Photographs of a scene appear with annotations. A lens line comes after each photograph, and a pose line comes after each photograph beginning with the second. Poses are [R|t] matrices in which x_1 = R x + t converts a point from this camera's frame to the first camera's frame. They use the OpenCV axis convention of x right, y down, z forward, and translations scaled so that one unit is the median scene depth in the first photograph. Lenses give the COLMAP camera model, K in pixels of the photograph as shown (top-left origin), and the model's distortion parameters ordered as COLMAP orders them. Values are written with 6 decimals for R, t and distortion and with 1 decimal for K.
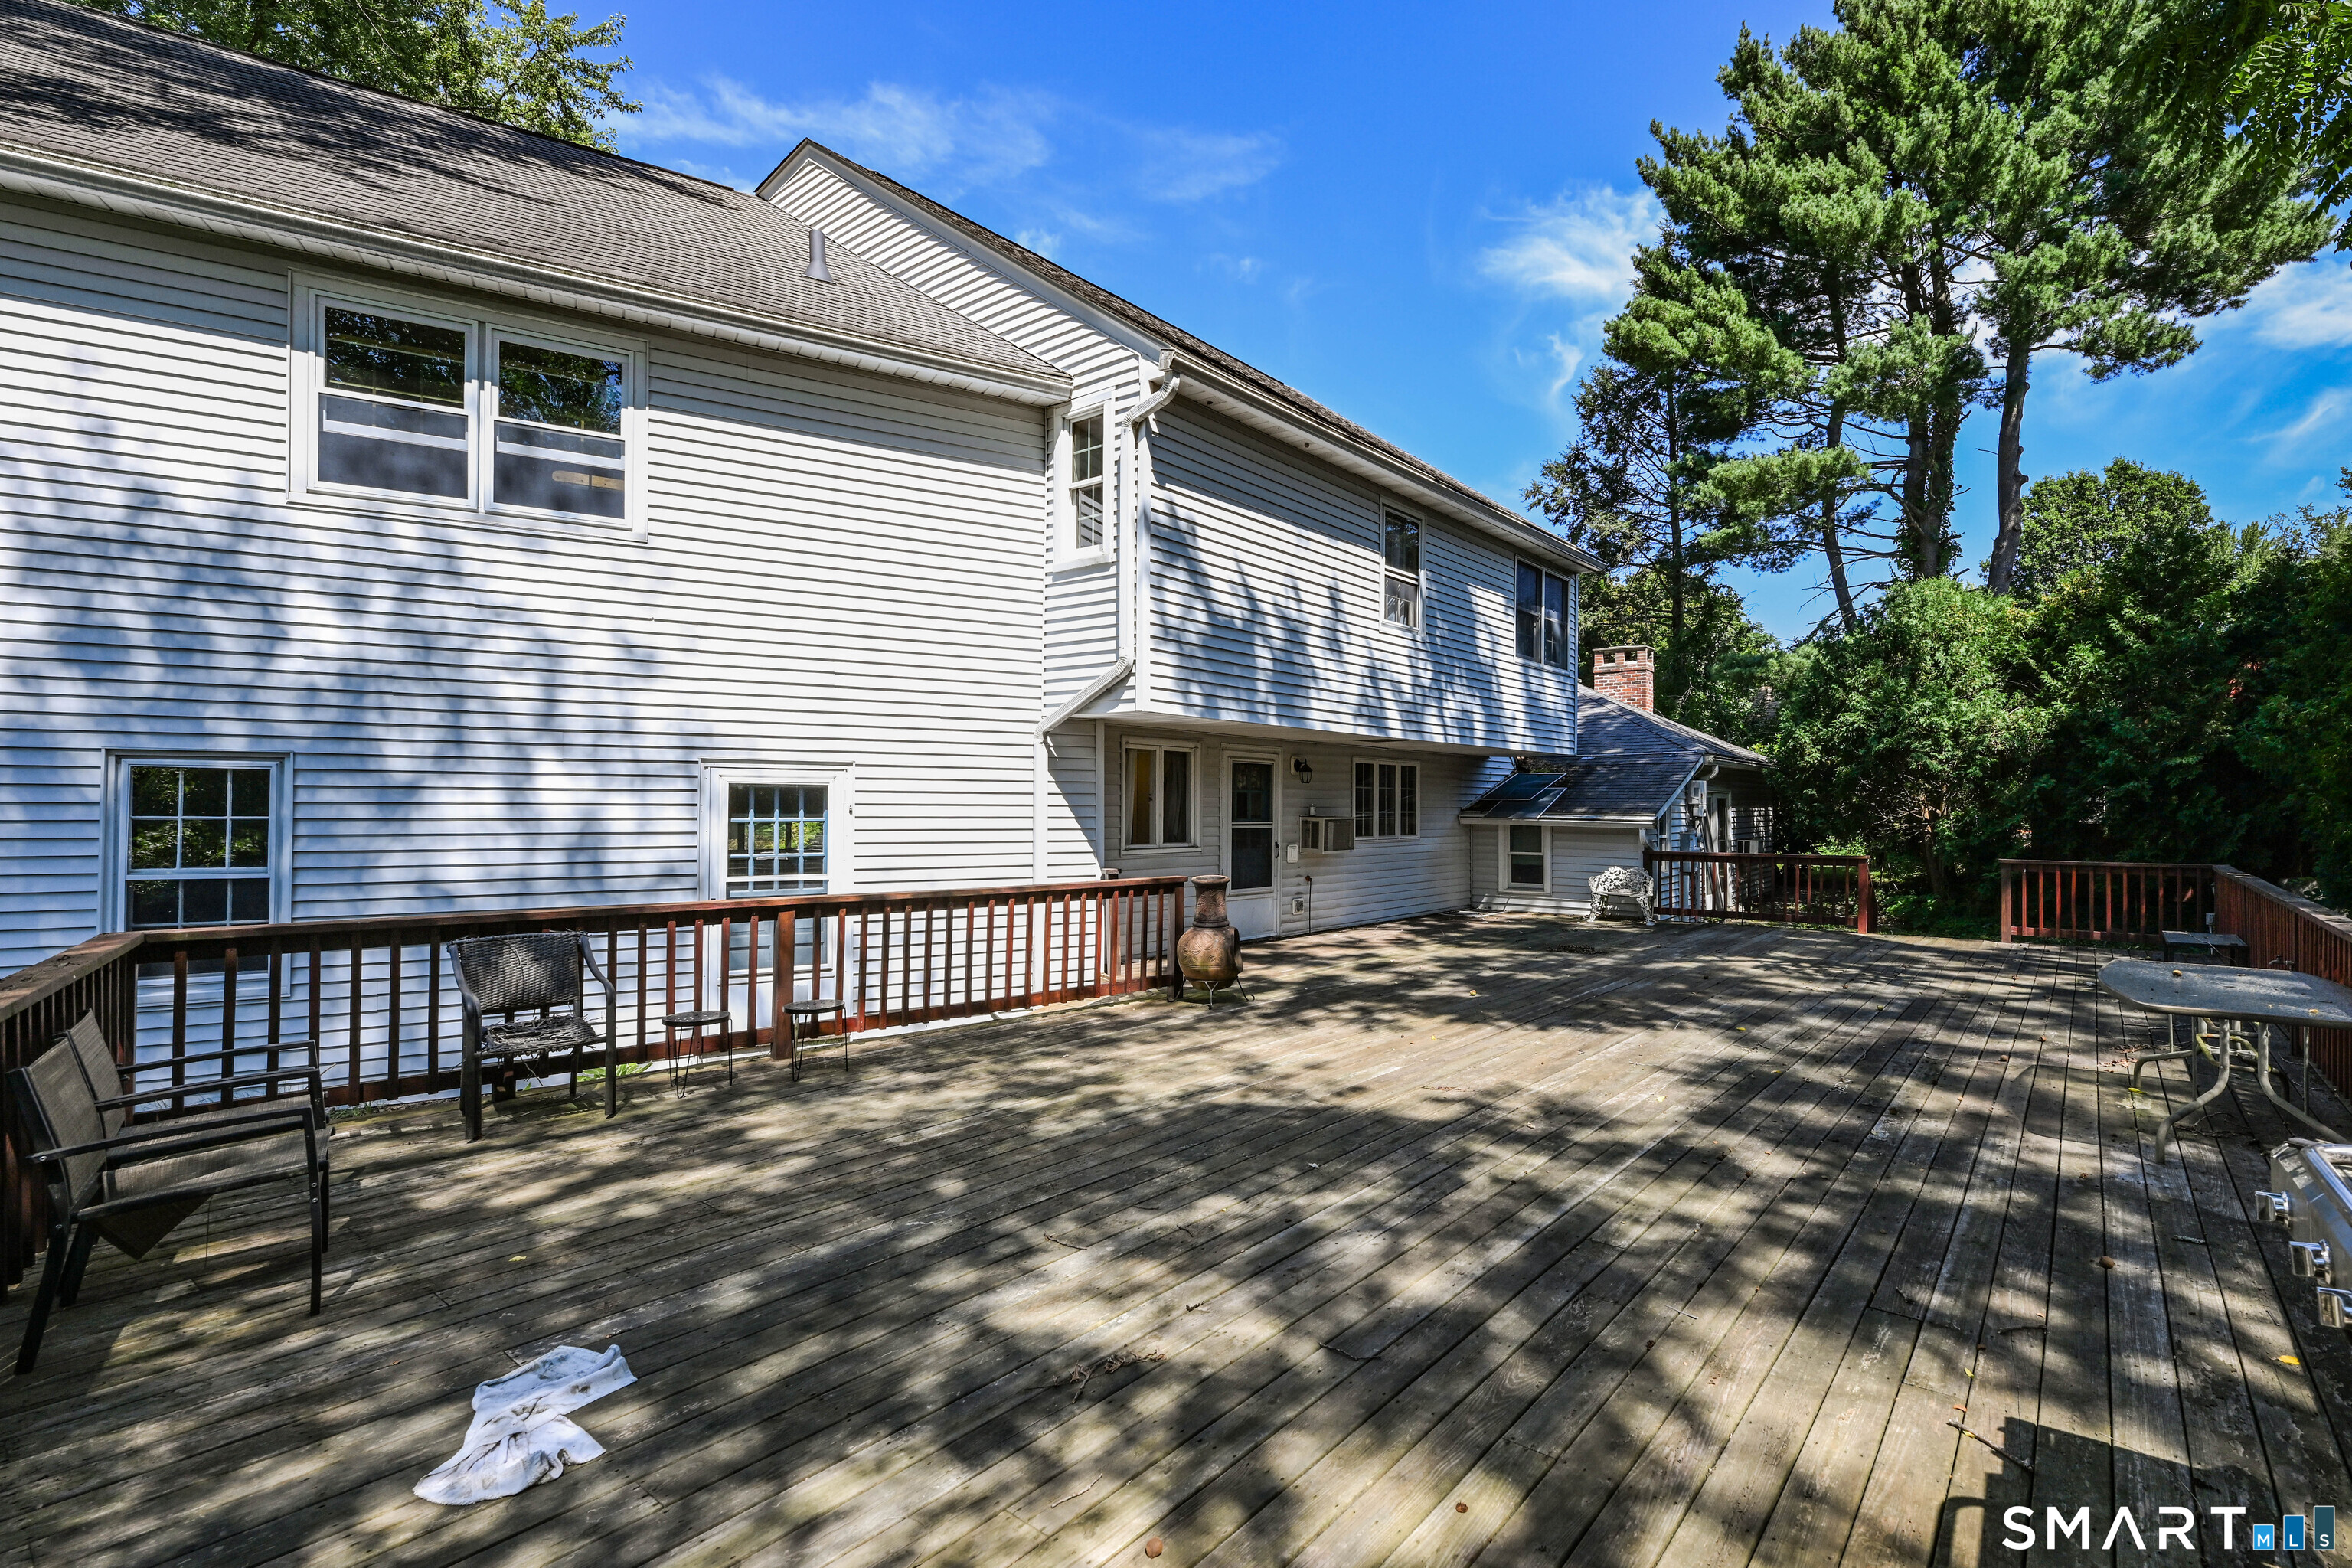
lens RADIAL K [[1055.8, 0, 1330.9], [0, 1055.8, 804.9], [0, 0, 1]] dist [-0.000107, -0.002301]
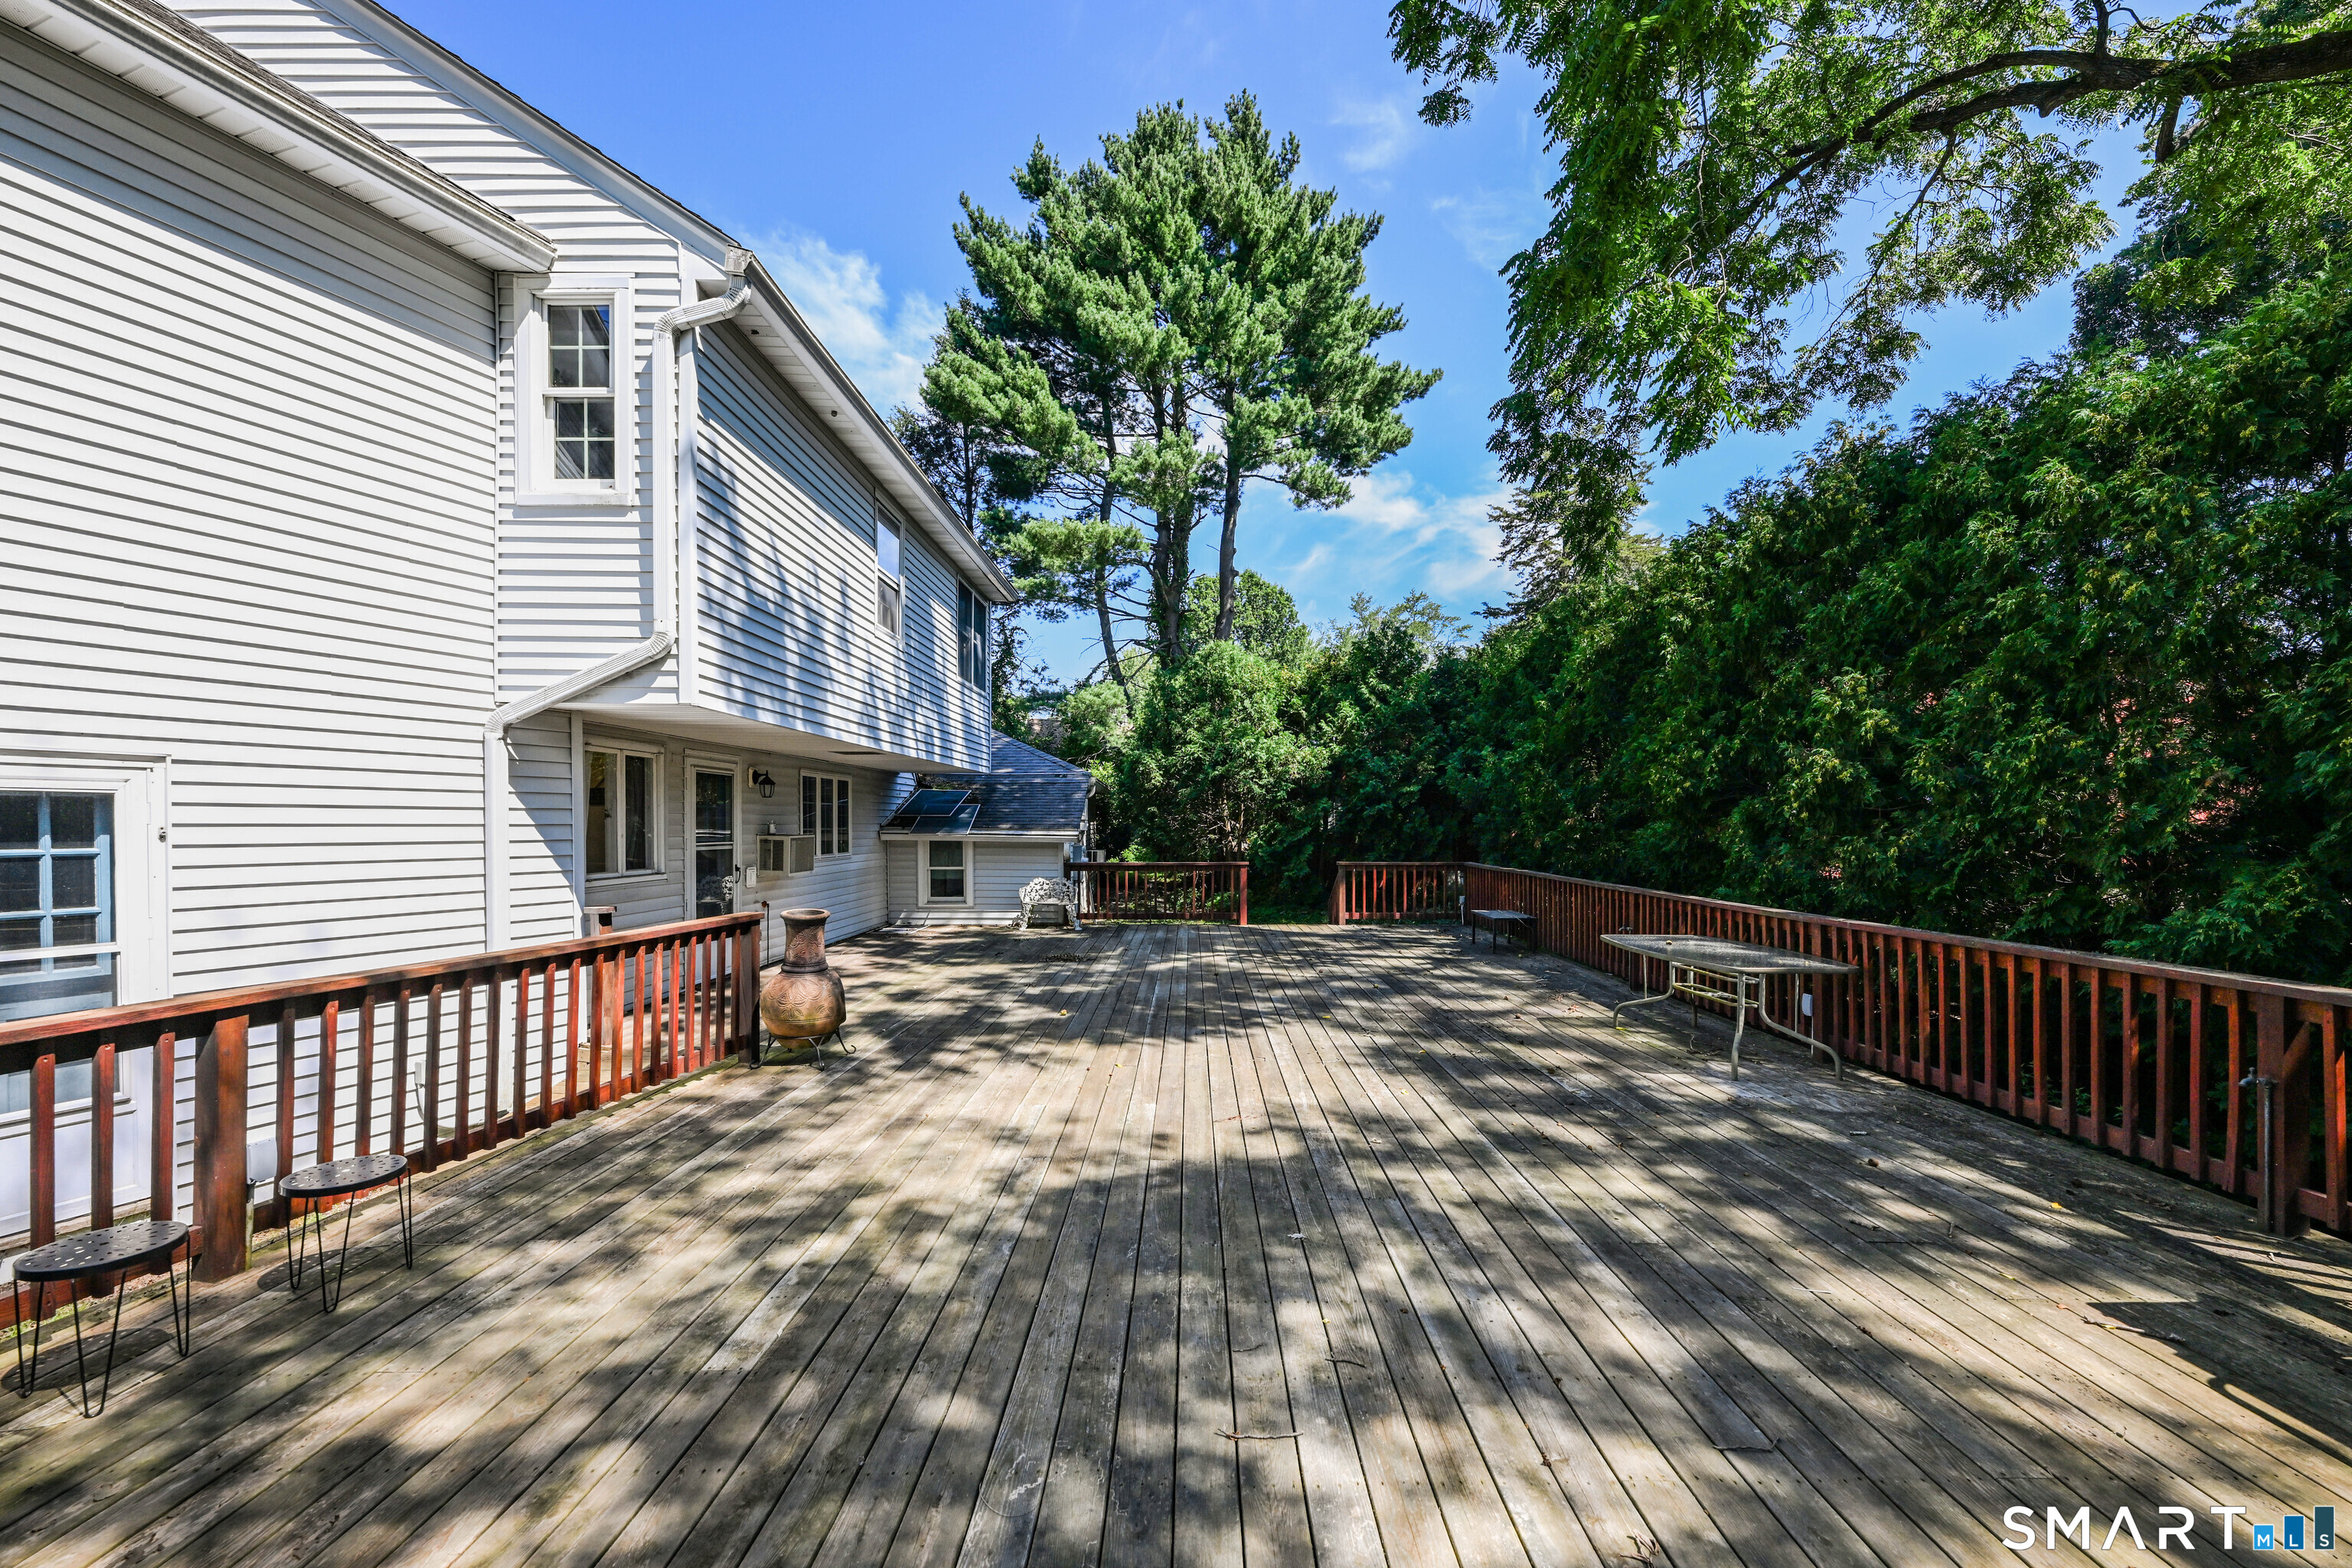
lens RADIAL K [[941.8, 0, 1172.1], [0, 941.8, 839.0], [0, 0, 1]] dist [-0.000903, -0.000317]
pose [[0.819158, -0.013169, 0.573417, -0.213540], [0.000417, 0.999750, 0.022363, -0.003440], [-0.573568, -0.018080, 0.818958, 0.163542]]
